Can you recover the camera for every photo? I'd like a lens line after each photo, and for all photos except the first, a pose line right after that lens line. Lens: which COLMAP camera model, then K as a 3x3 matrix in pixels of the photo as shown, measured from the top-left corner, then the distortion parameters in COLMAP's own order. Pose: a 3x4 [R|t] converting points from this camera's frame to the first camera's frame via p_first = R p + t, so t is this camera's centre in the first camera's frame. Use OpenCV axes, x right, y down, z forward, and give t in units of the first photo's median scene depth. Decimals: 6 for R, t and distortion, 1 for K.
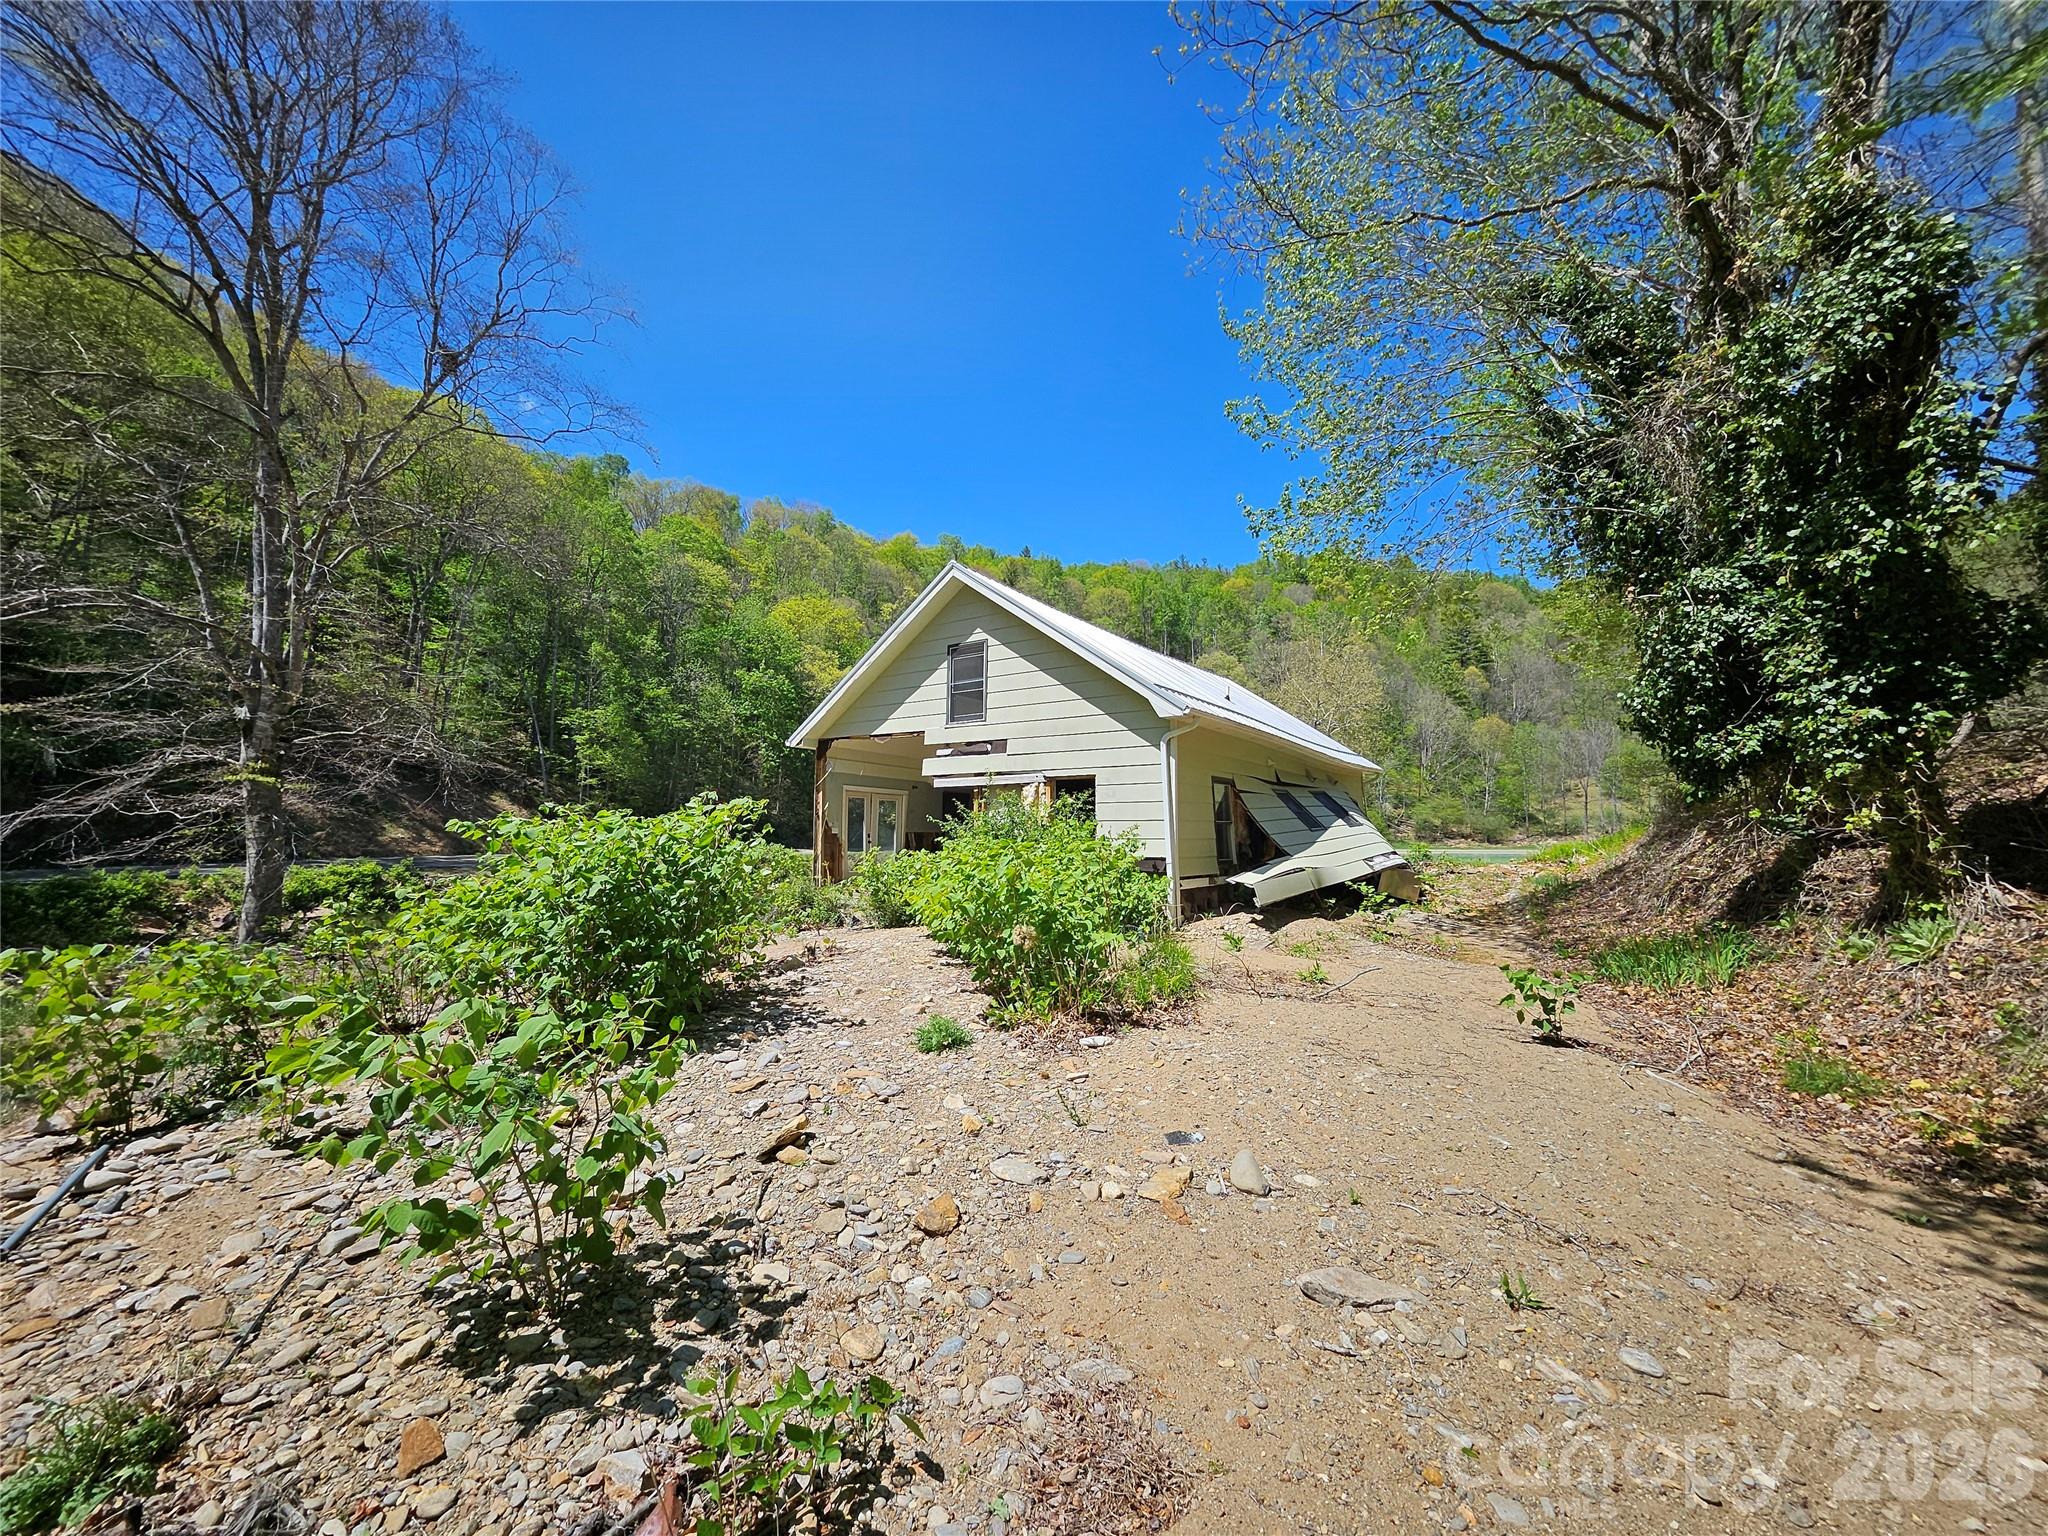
lens RADIAL K [[825.1, 0, 1027.0], [0, 825.1, 771.2], [0, 0, 1]] dist [-0.002412, -0.000700]
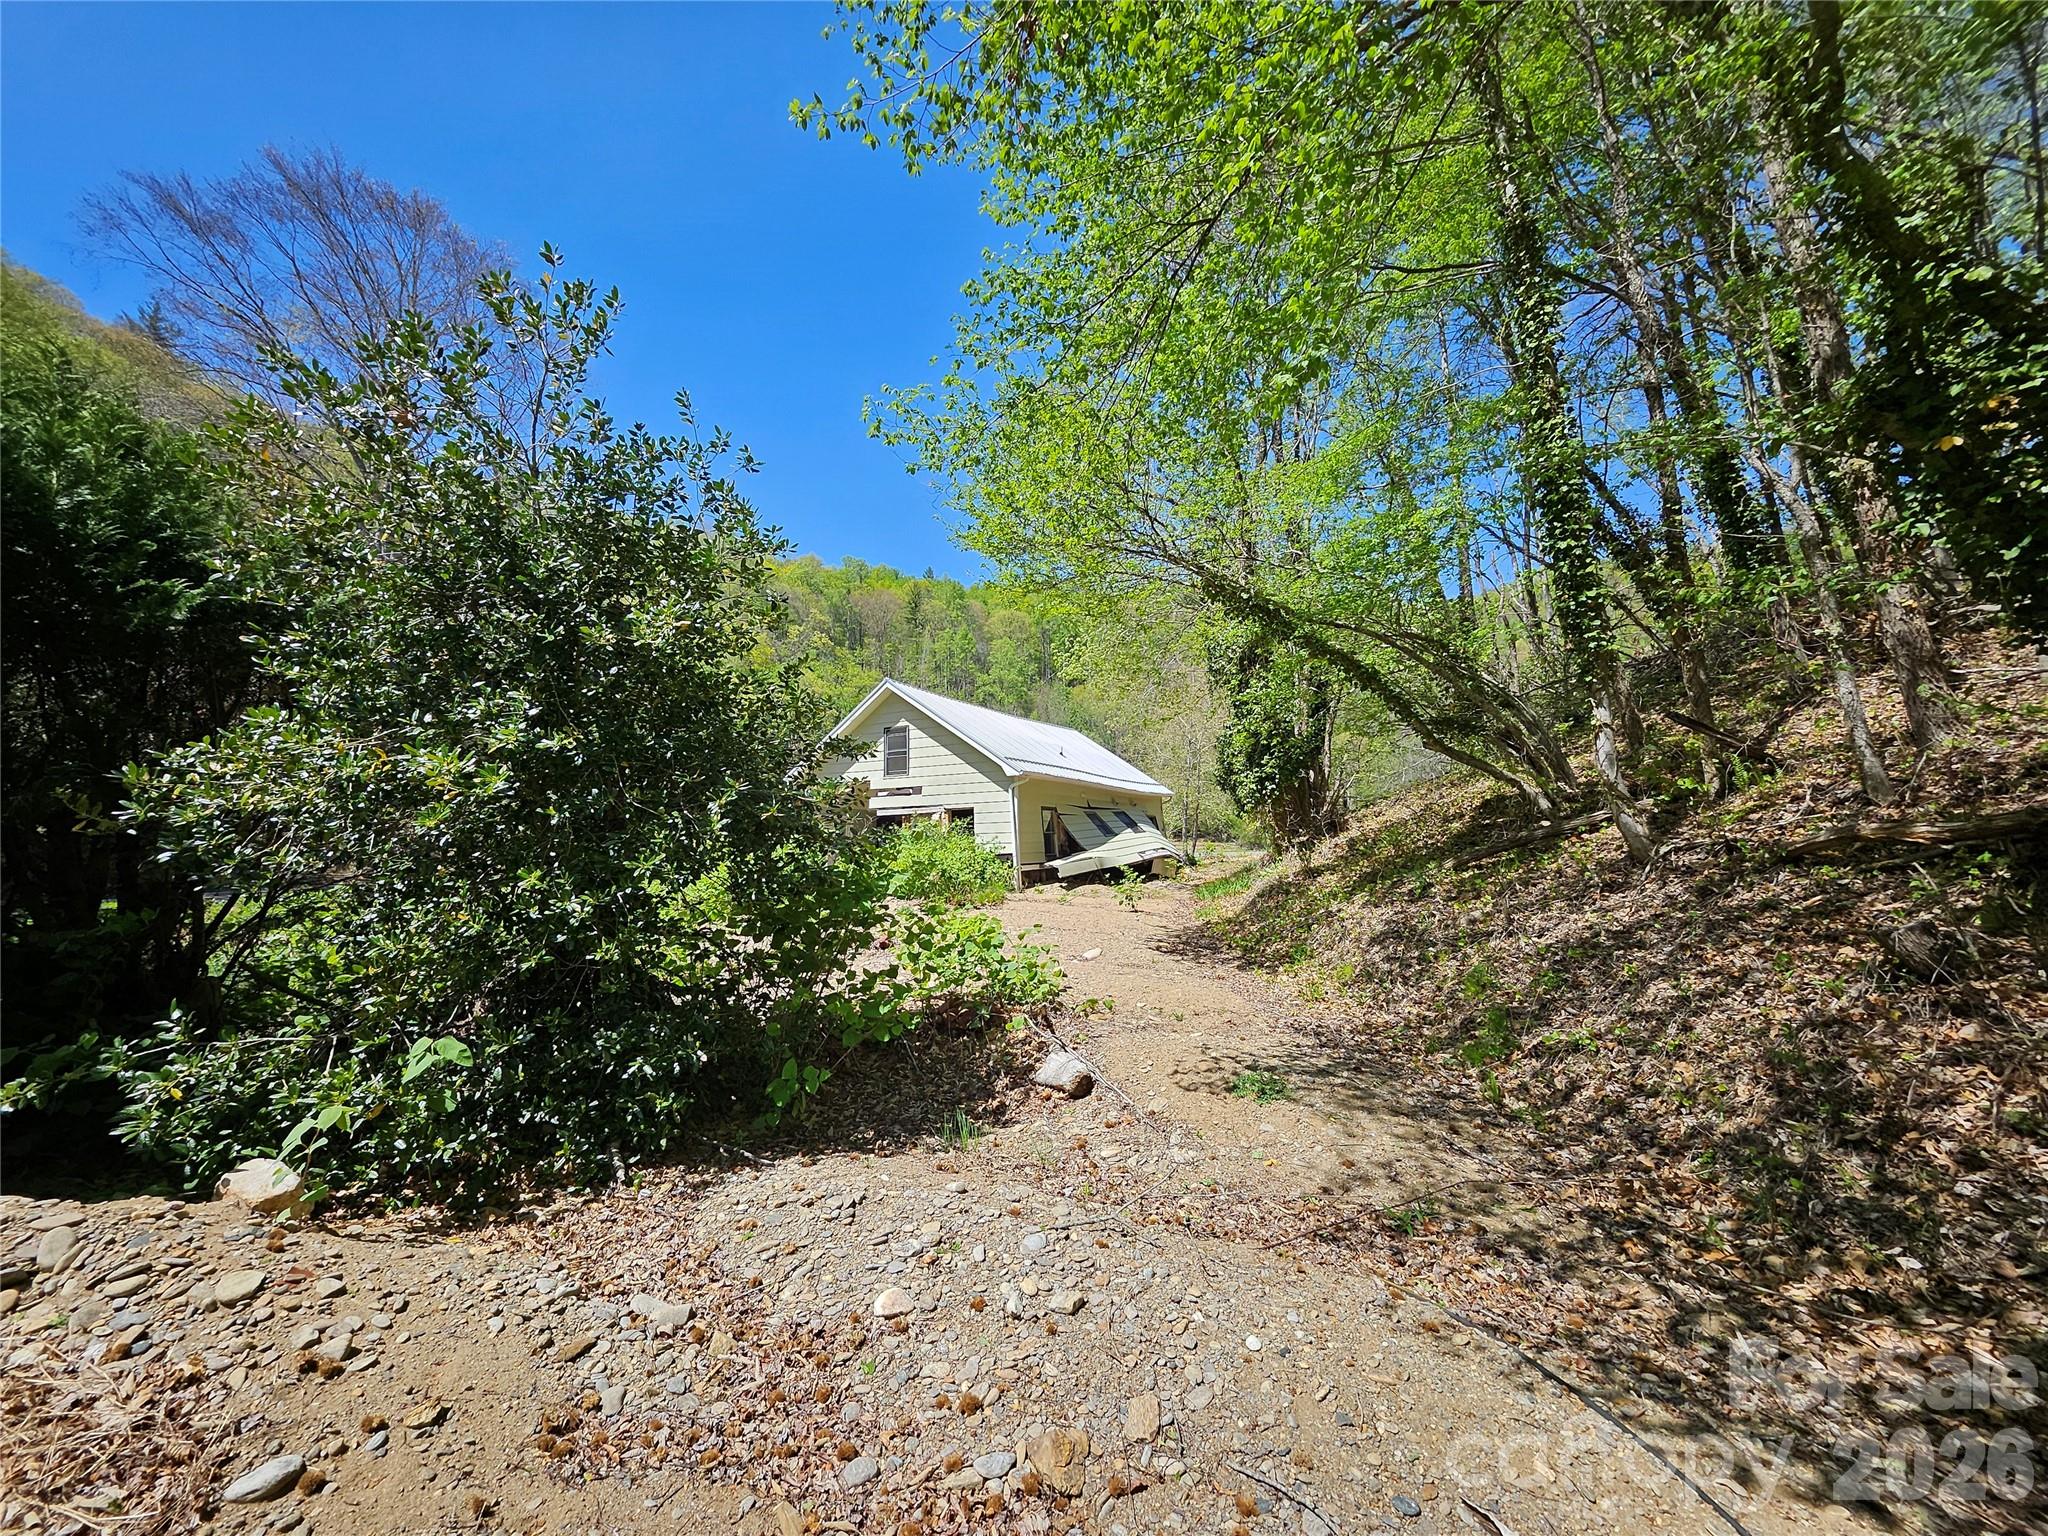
lens RADIAL K [[825.1, 0, 1027.0], [0, 825.1, 771.2], [0, 0, 1]] dist [-0.002412, -0.000700]
pose [[0.993479, -0.016074, 0.112880, -0.000923], [0.017537, 0.999774, -0.011979, -0.044468], [-0.112662, 0.013881, 0.993536, -0.673782]]
